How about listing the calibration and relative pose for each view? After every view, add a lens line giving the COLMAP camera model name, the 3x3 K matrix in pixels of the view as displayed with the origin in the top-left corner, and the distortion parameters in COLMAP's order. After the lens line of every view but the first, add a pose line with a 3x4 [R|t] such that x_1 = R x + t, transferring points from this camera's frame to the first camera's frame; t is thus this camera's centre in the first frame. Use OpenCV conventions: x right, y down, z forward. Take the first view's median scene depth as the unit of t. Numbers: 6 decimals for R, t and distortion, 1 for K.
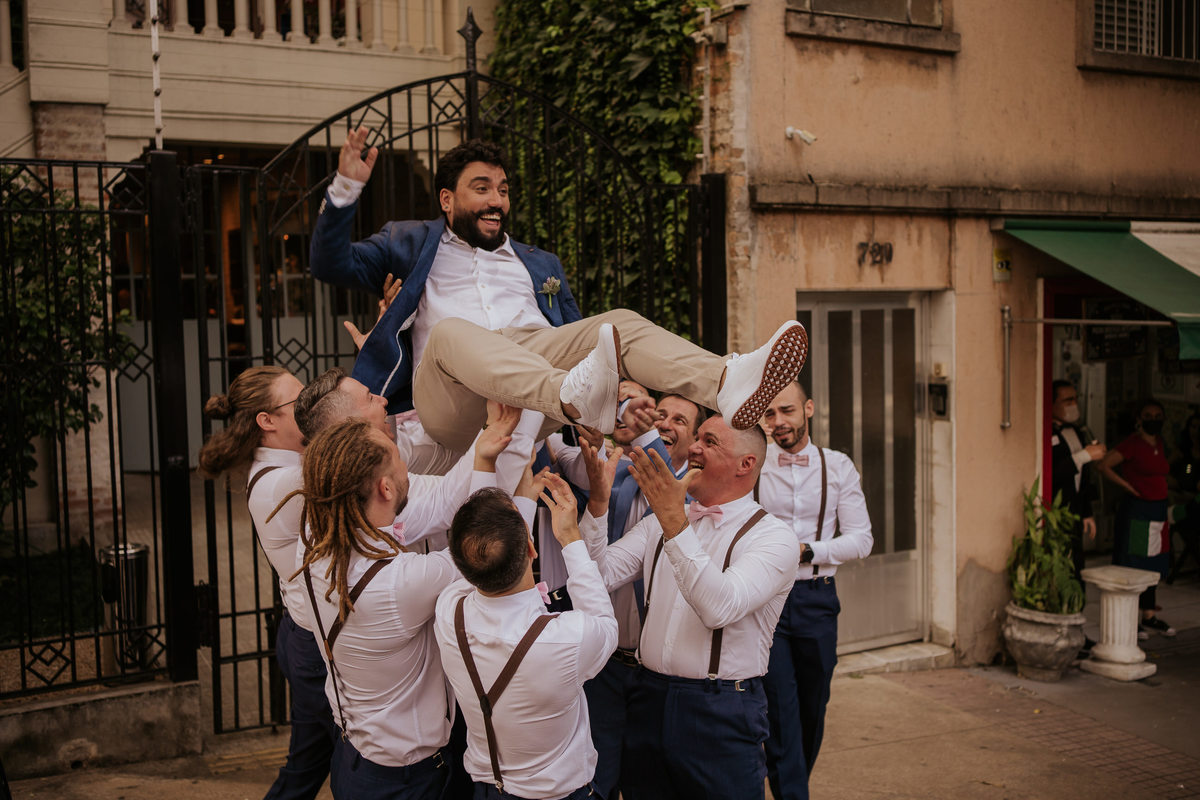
lens RADIAL K [[1362.5, 0, 692.0], [0, 1362.5, 402.5], [0, 0, 1]] dist [0.012894, 0.003726]
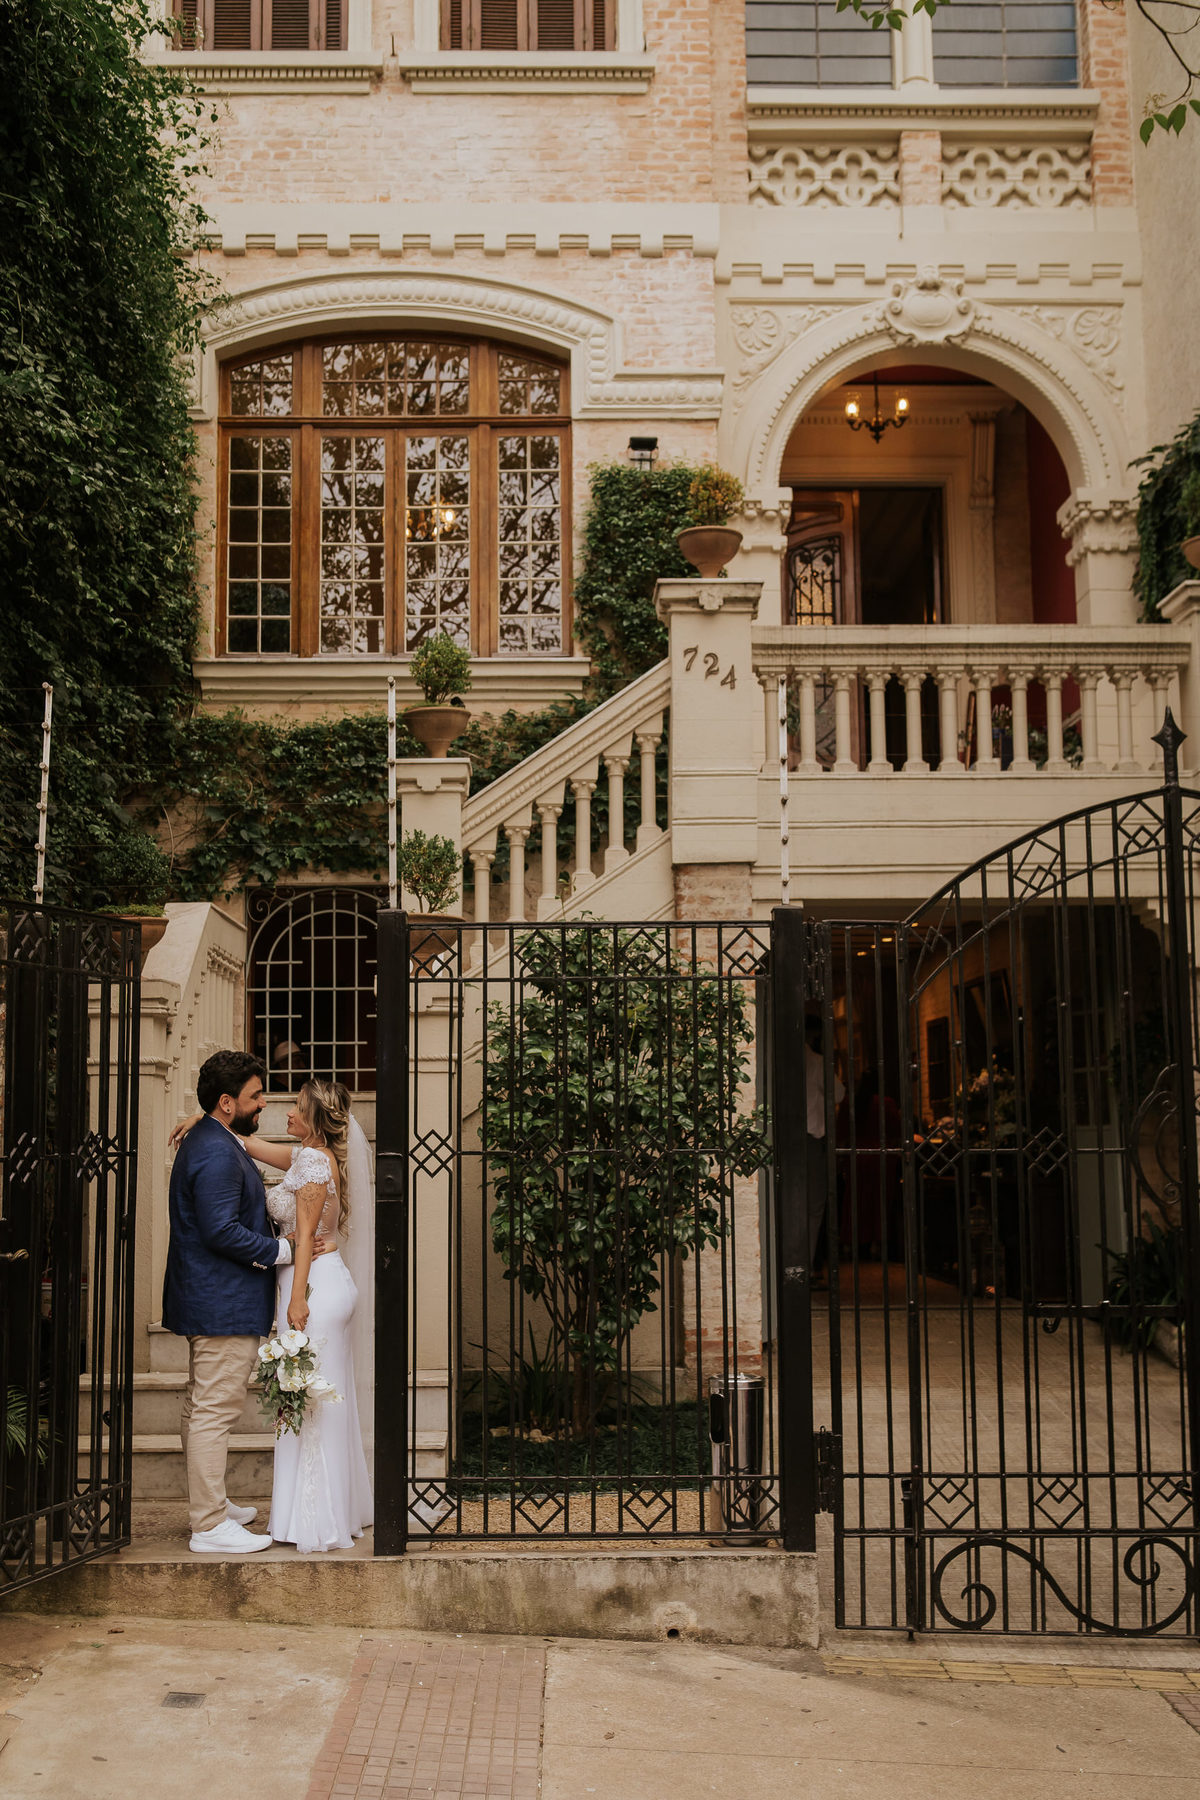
lens RADIAL K [[2043.8, 0, 600.0], [0, 2043.8, 900.0], [0, 0, 1]] dist [0.012894, 0.003726]
pose [[0.871435, -0.056522, -0.487243, 0.135138], [-0.038091, 0.982541, -0.182104, 0.050192], [0.489030, 0.177251, 0.854068, -0.156780]]
